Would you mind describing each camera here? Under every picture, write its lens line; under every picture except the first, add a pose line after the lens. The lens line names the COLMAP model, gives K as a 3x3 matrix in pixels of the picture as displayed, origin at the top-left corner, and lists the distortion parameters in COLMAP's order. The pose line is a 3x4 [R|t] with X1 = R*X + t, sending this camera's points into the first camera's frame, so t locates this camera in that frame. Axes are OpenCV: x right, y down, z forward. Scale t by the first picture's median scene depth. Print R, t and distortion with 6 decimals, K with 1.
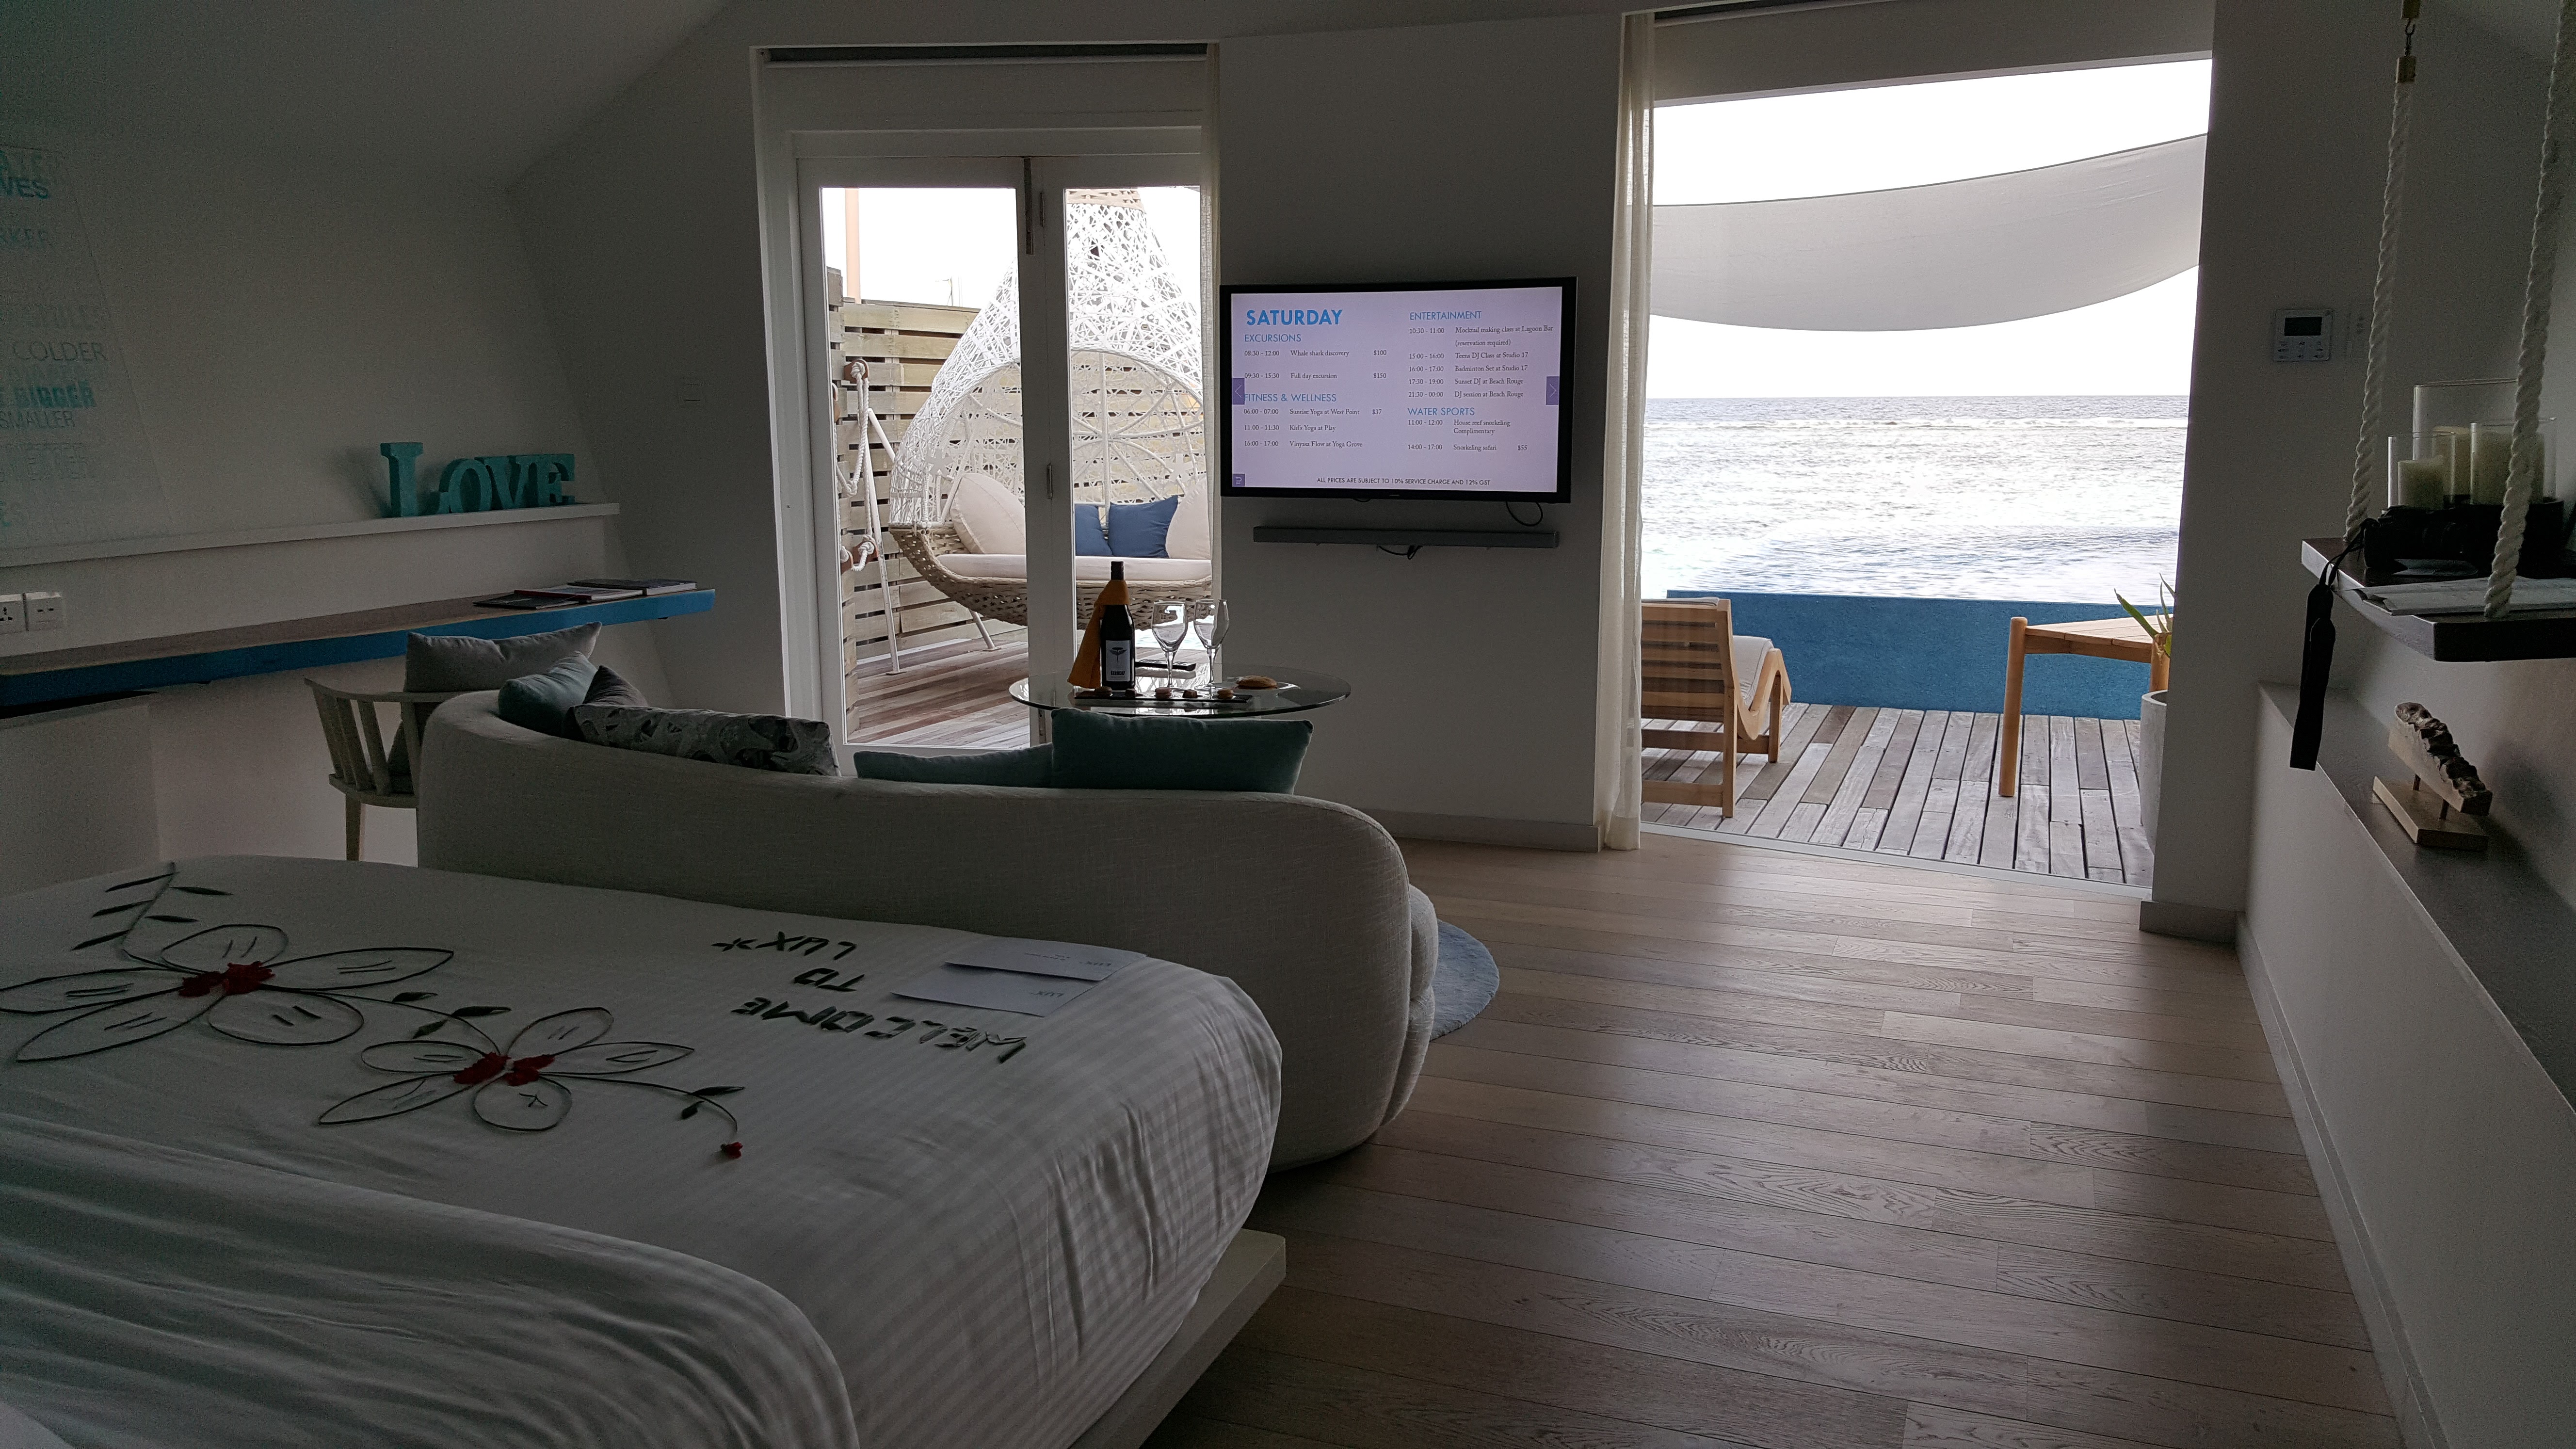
lens RADIAL K [[1896.1, 0, 1281.7], [0, 1896.1, 727.2], [0, 0, 1]] dist [0.007680, 0.000865]
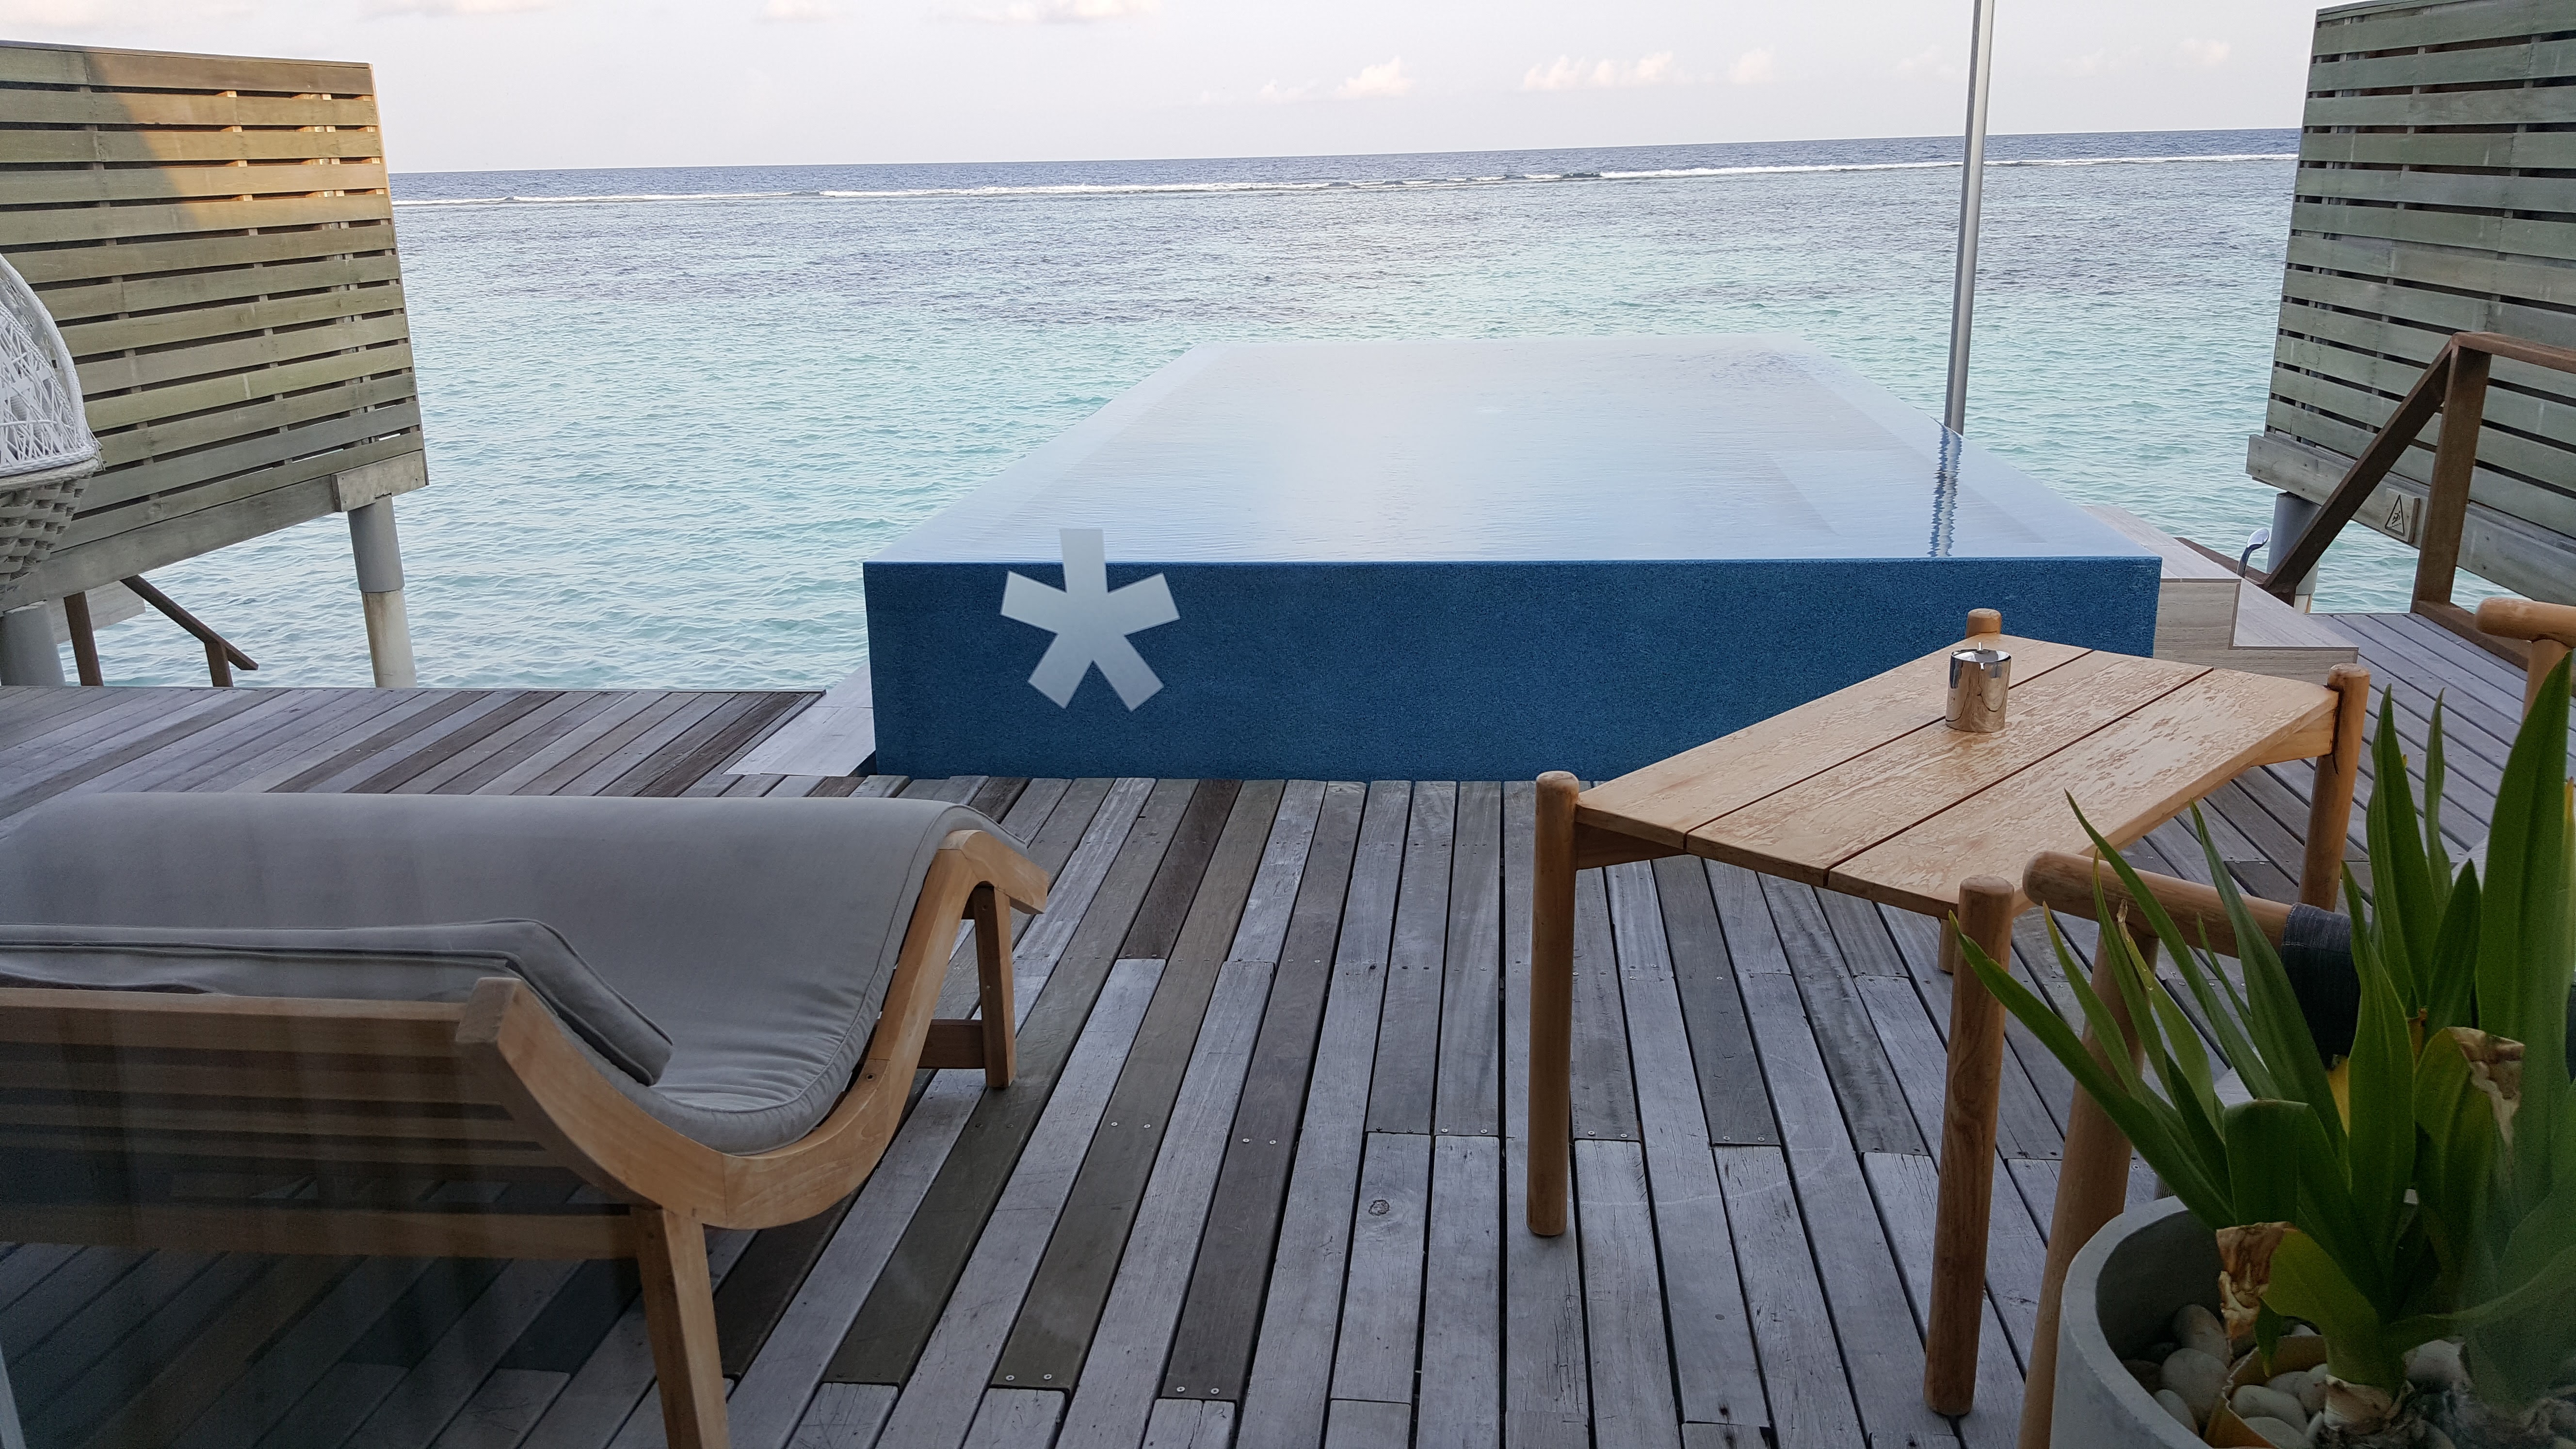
lens RADIAL K [[1896.1, 0, 1292.1], [0, 1896.1, 723.9], [0, 0, 1]] dist [0.007680, 0.000865]
pose [[0.963475, -0.095521, 0.250184, 0.225179], [0.068730, 0.991131, 0.113732, -0.100677], [-0.258828, -0.092382, 0.961495, 0.599207]]
